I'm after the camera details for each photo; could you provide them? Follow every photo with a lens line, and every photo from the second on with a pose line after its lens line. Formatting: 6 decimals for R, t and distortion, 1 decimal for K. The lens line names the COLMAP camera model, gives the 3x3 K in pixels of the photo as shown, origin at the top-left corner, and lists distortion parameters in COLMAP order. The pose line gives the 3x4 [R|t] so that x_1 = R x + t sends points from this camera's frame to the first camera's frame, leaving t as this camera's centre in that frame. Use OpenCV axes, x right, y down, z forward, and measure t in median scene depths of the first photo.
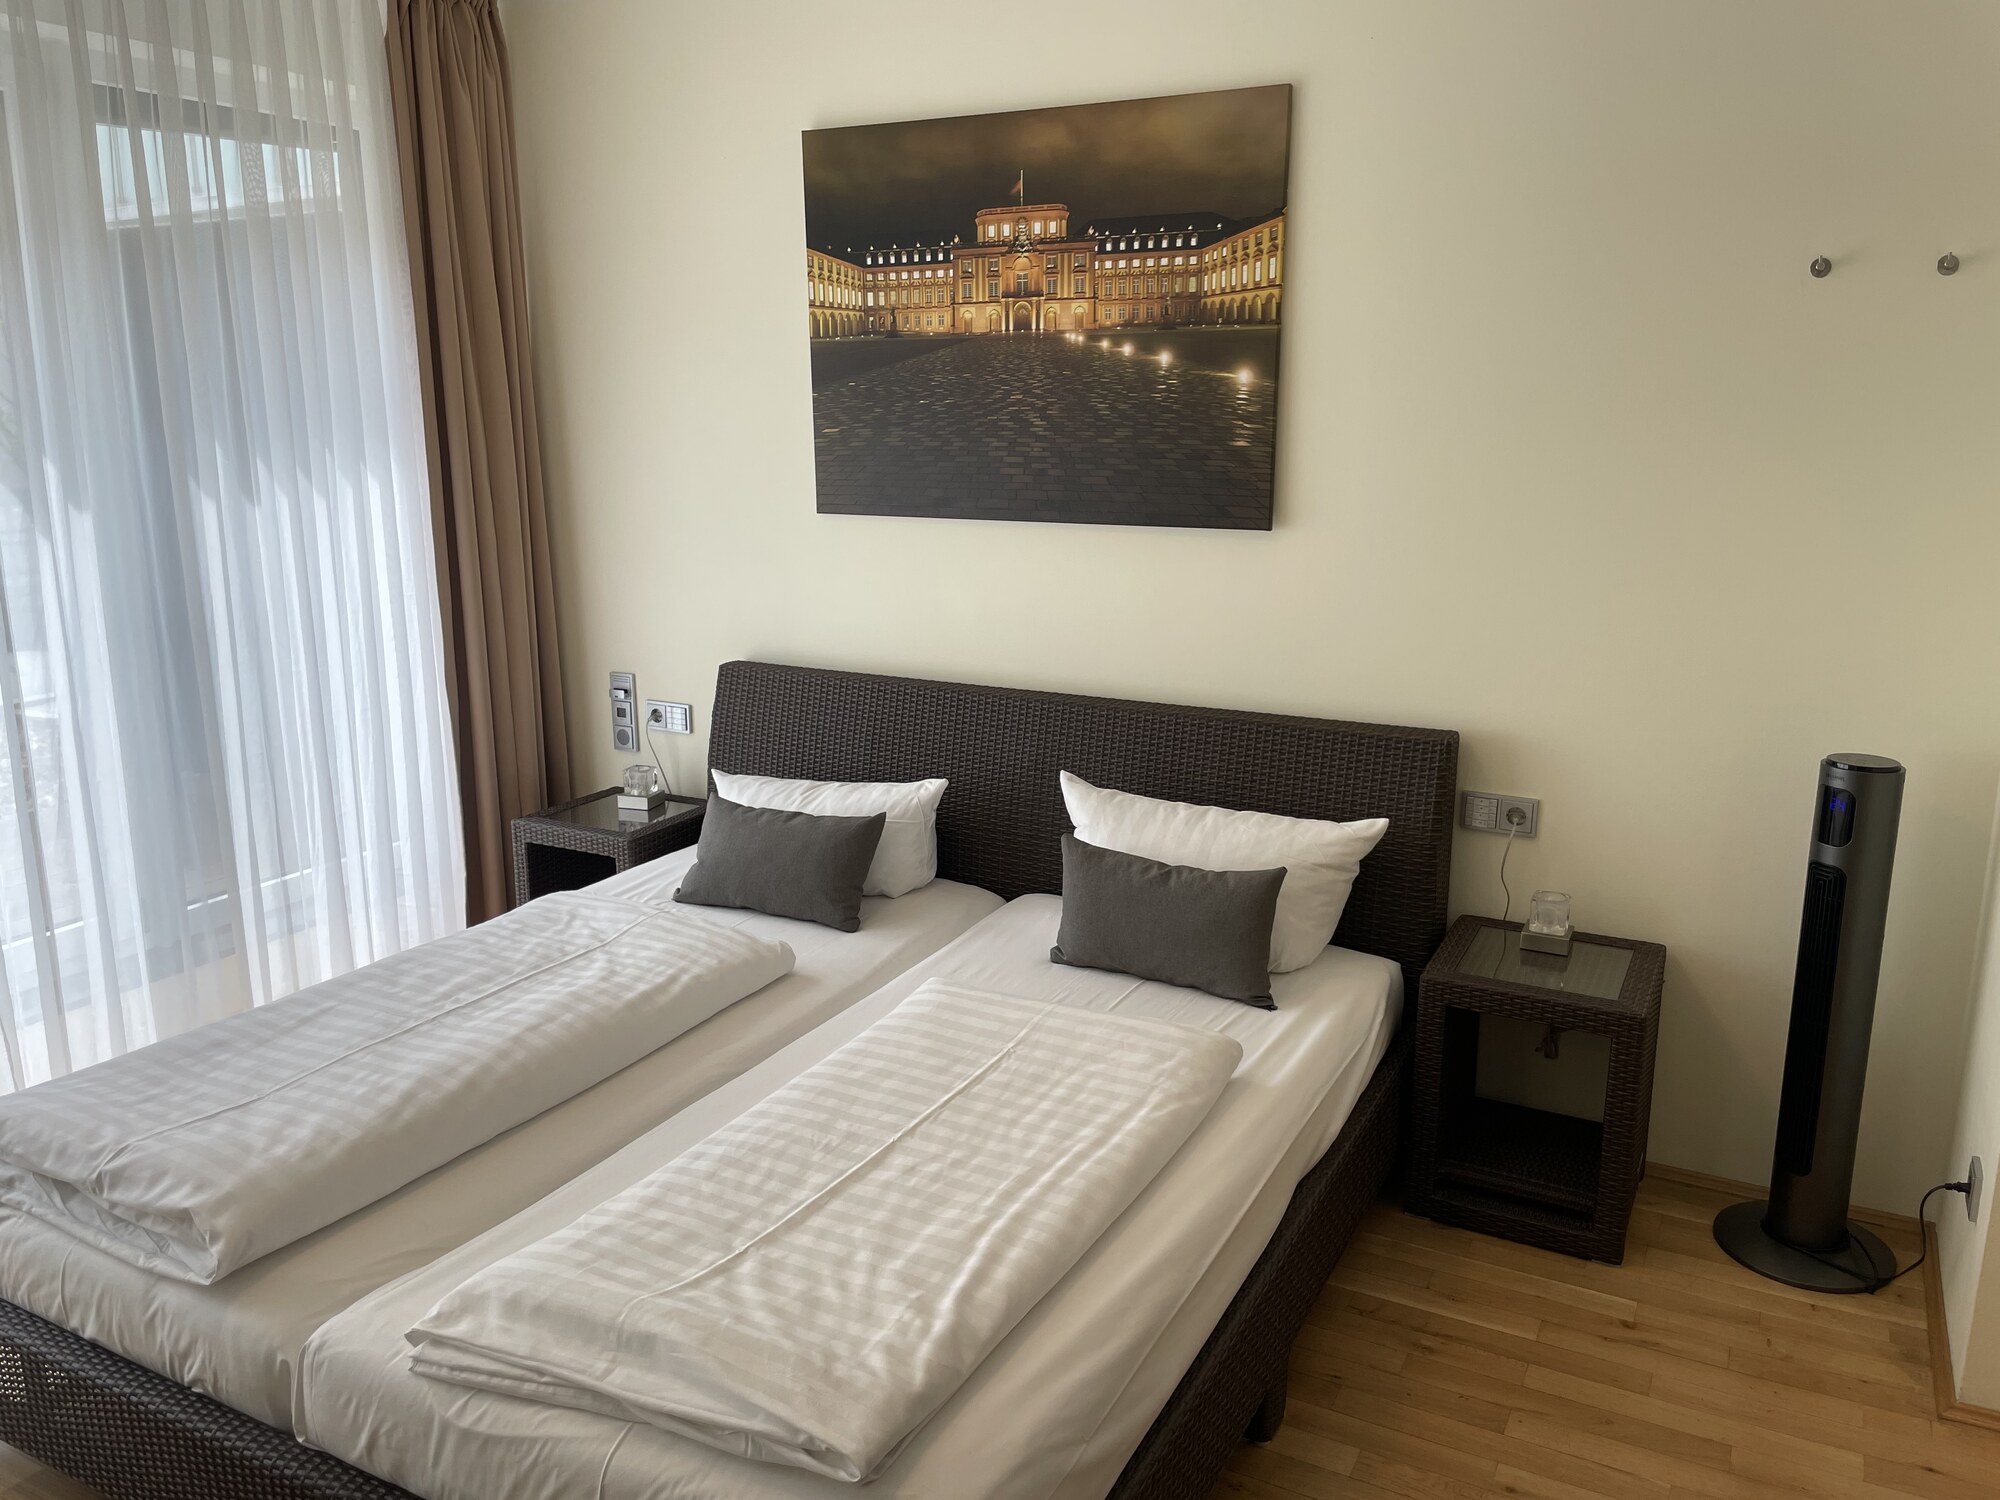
lens RADIAL K [[1551.8, 0, 1000.0], [0, 1551.8, 750.0], [0, 0, 1]] dist [0.080300, -0.122540]
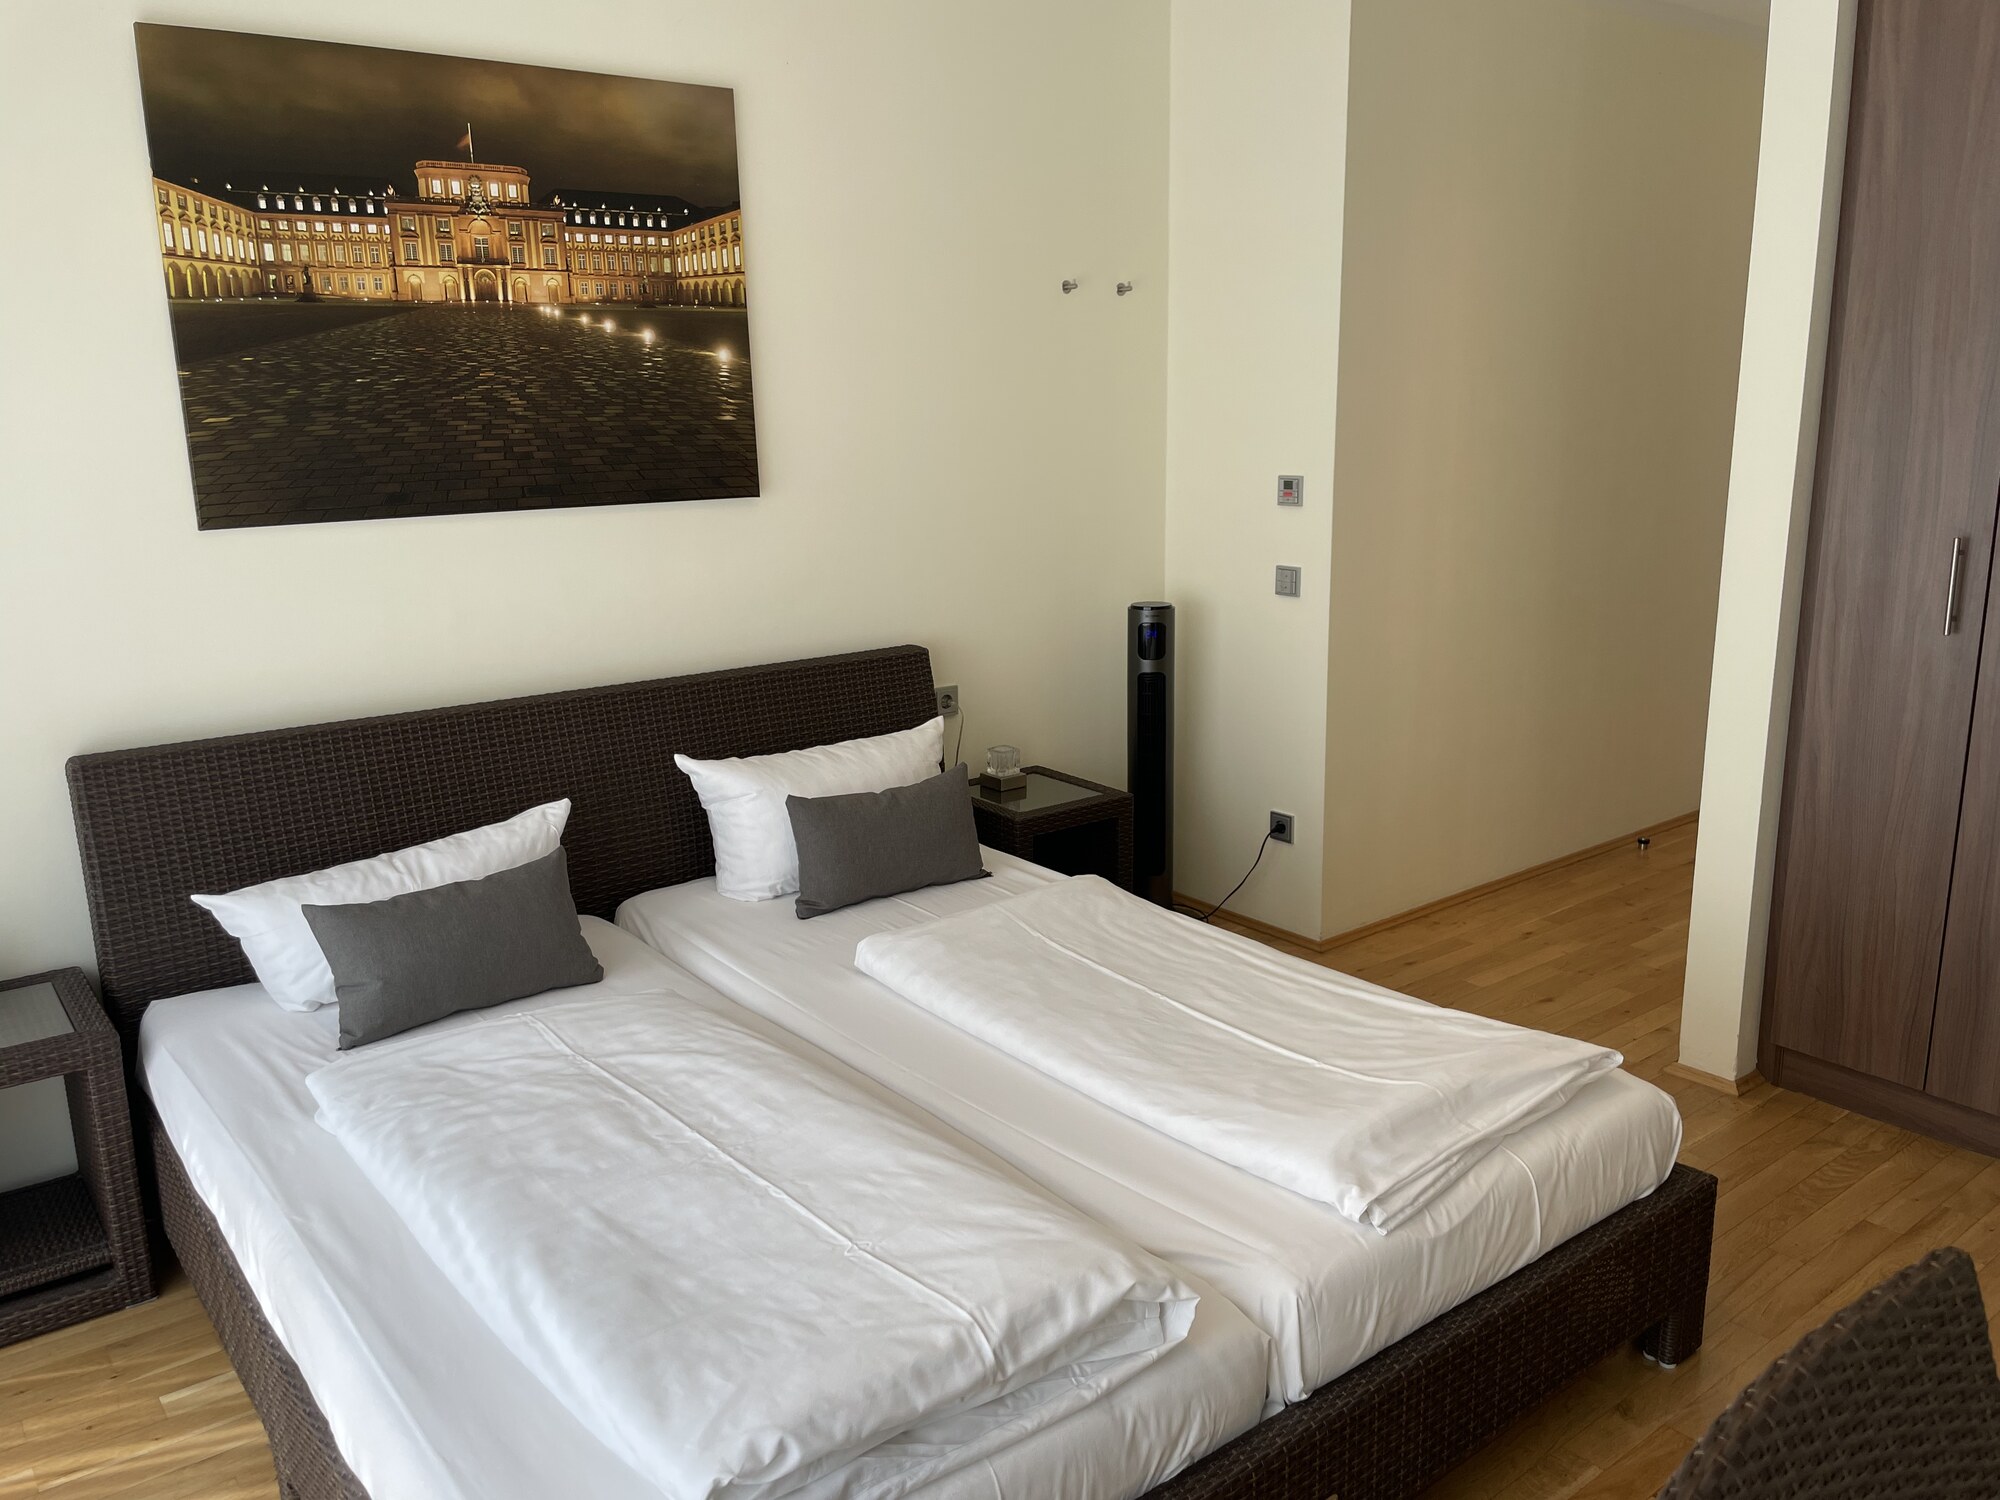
lens RADIAL K [[1551.8, 0, 1000.0], [0, 1551.8, 750.0], [0, 0, 1]] dist [0.080300, -0.122540]
pose [[0.392490, -0.215996, 0.894034, -0.752006], [0.216329, 0.966444, 0.138519, -0.080112], [-0.893954, 0.139038, 0.426046, 0.388914]]
